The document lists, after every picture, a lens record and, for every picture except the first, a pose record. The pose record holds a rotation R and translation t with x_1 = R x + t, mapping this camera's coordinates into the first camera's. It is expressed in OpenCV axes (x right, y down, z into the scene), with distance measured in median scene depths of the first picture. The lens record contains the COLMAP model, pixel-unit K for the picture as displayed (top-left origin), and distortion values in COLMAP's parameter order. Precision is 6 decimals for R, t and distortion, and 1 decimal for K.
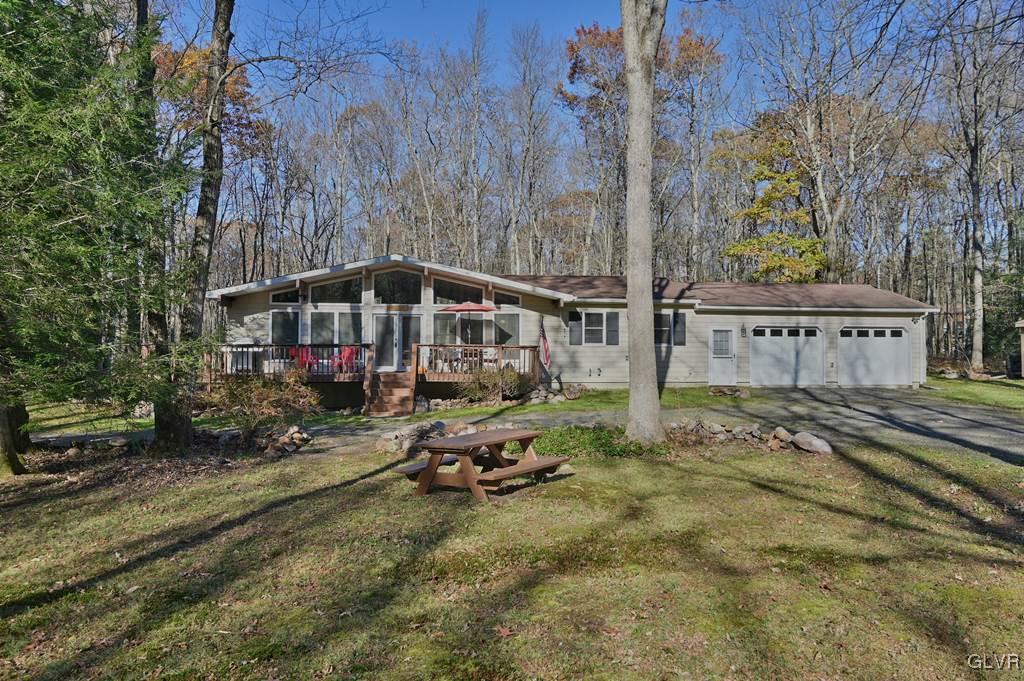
lens RADIAL K [[691.1, 0, 514.0], [0, 691.1, 346.5], [0, 0, 1]] dist [0.000610, -0.004579]
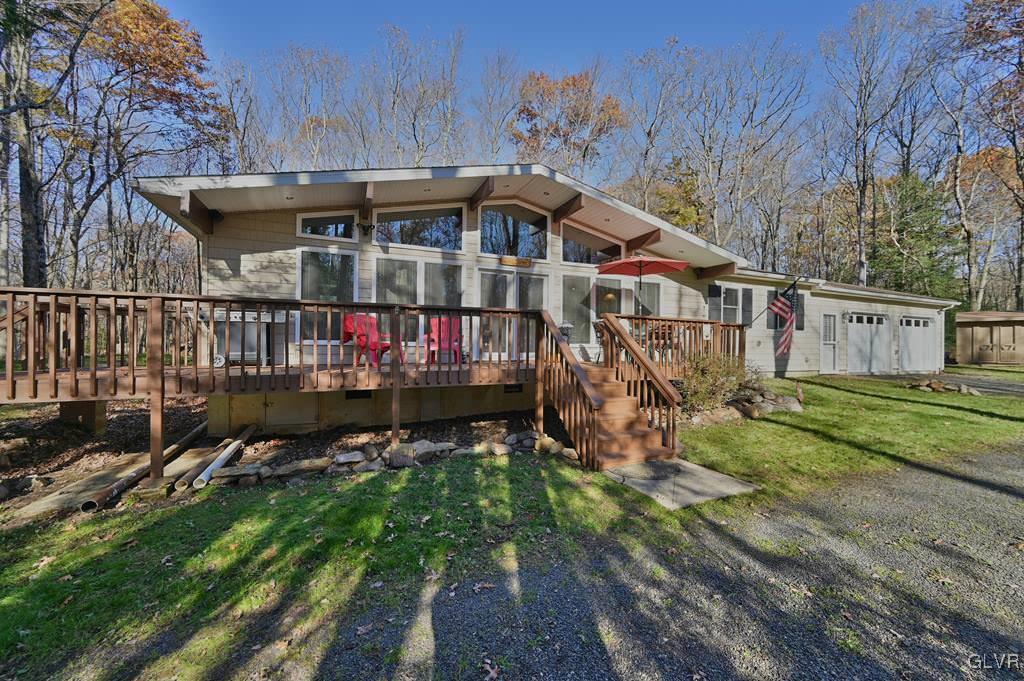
lens RADIAL K [[403.8, 0, 519.5], [0, 403.8, 344.3], [0, 0, 1]] dist [-0.001628, -0.000172]
pose [[0.948794, 0.009535, 0.315752, -0.277500], [-0.014260, 0.999818, 0.012655, 0.015880], [-0.315574, -0.016510, 0.948757, 0.626021]]
